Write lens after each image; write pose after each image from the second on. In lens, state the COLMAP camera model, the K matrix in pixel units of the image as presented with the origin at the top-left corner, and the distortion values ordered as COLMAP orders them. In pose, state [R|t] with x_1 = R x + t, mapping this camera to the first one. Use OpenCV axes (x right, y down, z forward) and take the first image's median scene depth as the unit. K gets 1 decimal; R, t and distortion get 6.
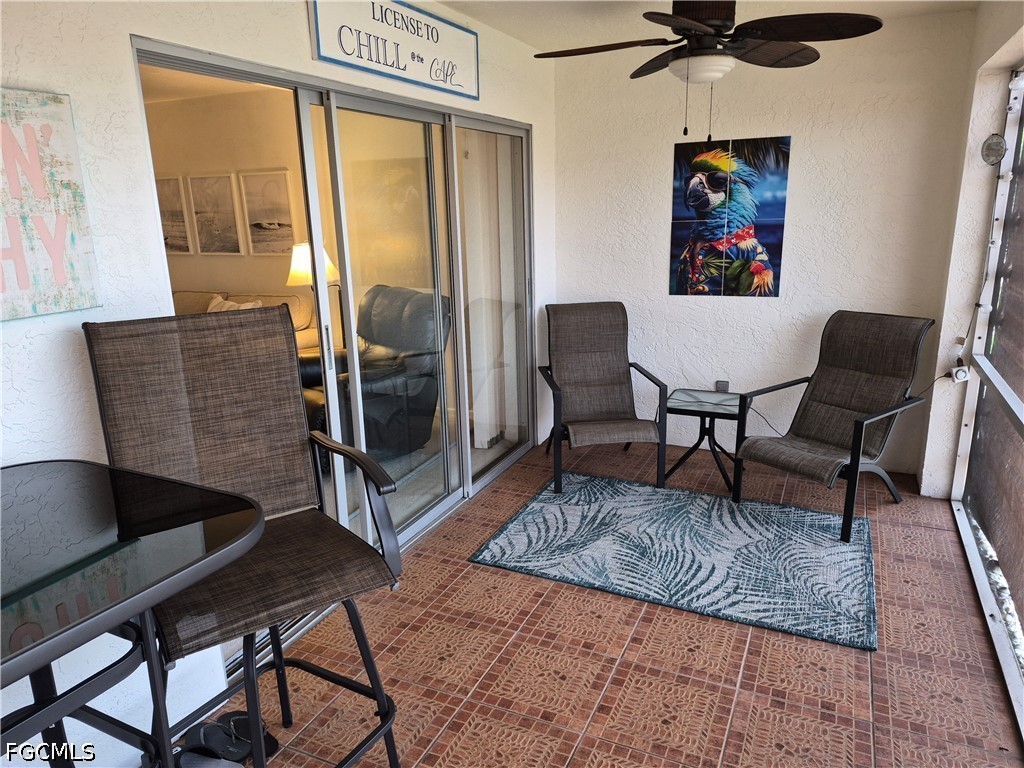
lens RADIAL K [[687.8, 0, 512.0], [0, 687.8, 384.0], [0, 0, 1]] dist [0.102357, -0.164176]
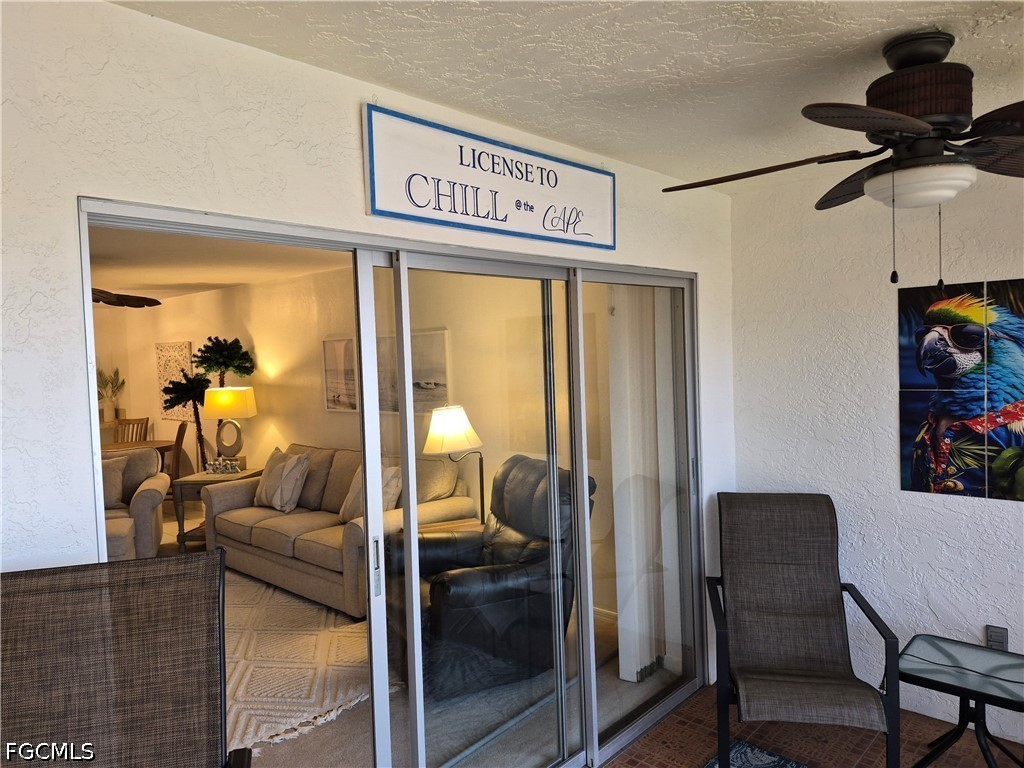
lens RADIAL K [[707.0, 0, 498.8], [0, 707.0, 385.6], [0, 0, 1]] dist [0.078396, -0.082631]
pose [[0.951167, 0.005308, -0.308632, 0.068149], [-0.067118, 0.979486, -0.190004, -0.072132], [0.301293, 0.201440, 0.932011, 0.184602]]
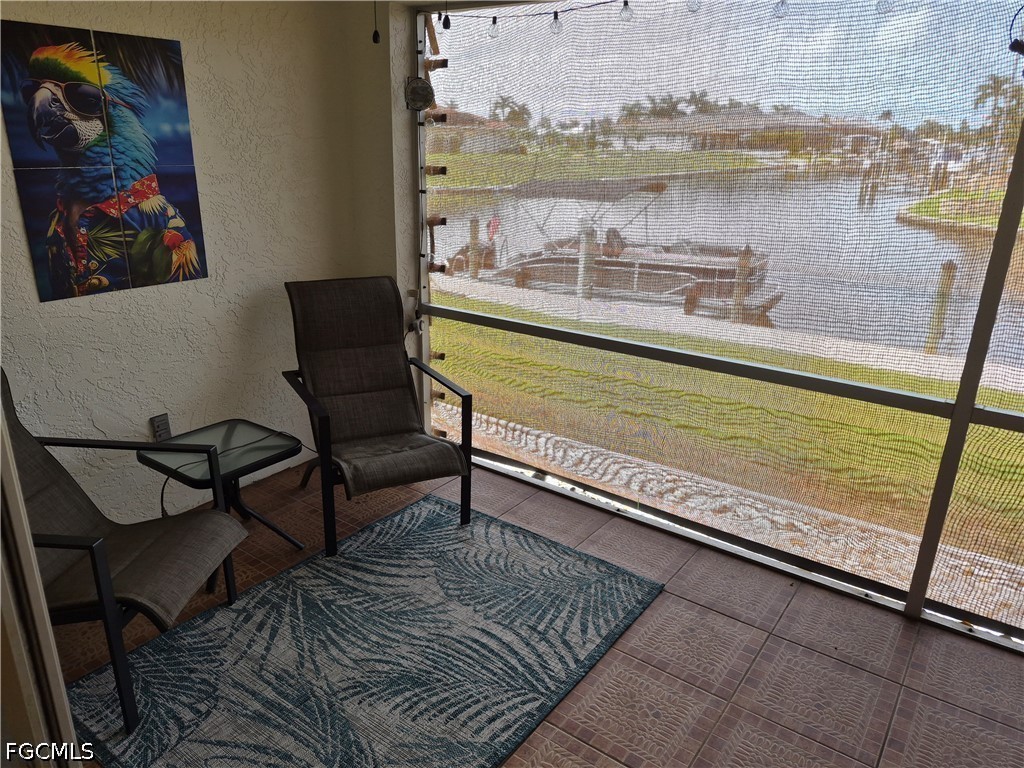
lens RADIAL K [[707.0, 0, 498.8], [0, 707.0, 385.6], [0, 0, 1]] dist [0.078396, -0.082631]
pose [[0.207634, -0.294917, 0.932691, -0.275090], [0.219087, 0.943269, 0.249489, -0.140202], [-0.953357, 0.152538, 0.260467, 0.551857]]
